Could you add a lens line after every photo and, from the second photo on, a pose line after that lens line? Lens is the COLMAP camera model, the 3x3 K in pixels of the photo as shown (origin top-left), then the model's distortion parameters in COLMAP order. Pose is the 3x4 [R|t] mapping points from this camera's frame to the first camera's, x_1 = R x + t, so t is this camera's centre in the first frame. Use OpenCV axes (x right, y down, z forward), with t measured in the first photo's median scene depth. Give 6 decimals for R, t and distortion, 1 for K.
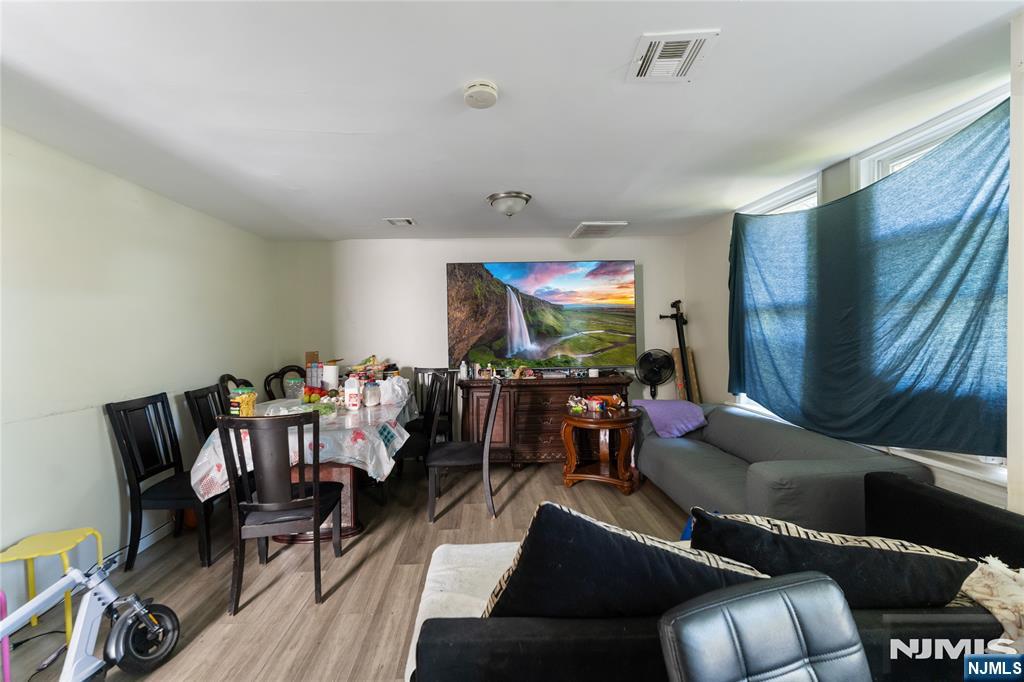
lens RADIAL K [[411.0, 0, 507.7], [0, 411.0, 333.9], [0, 0, 1]] dist [0.000480, -0.000028]
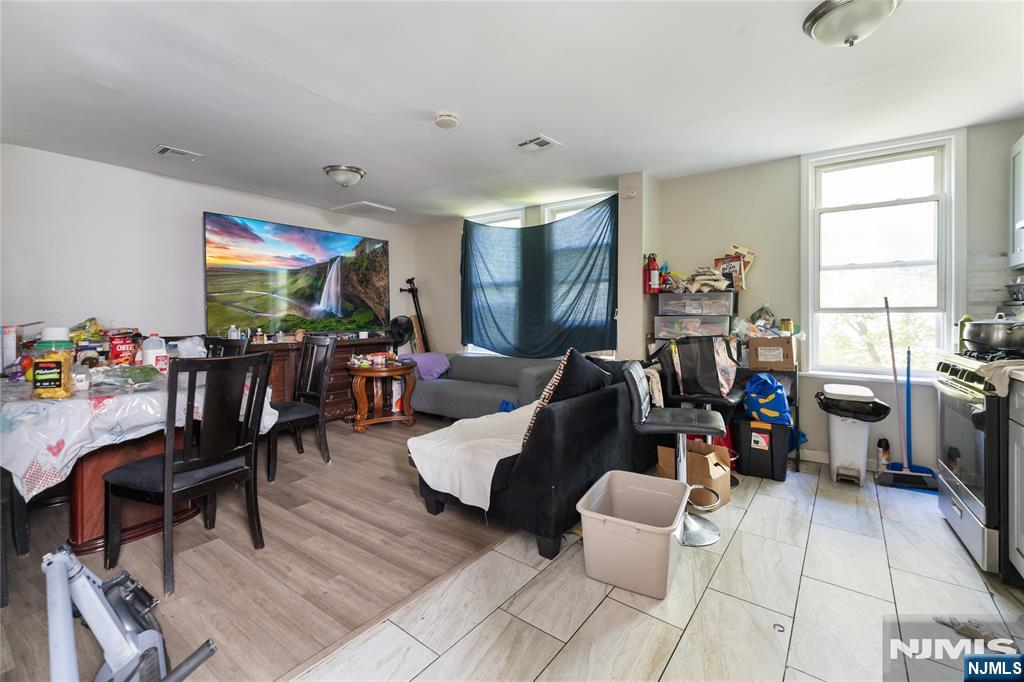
lens RADIAL K [[436.4, 0, 507.2], [0, 436.4, 314.4], [0, 0, 1]] dist [-0.000126, -0.000082]
pose [[0.624086, 0.016098, 0.781190, -0.683179], [-0.000525, 0.999796, -0.020183, 0.088054], [-0.781356, 0.012185, 0.623967, -0.085132]]
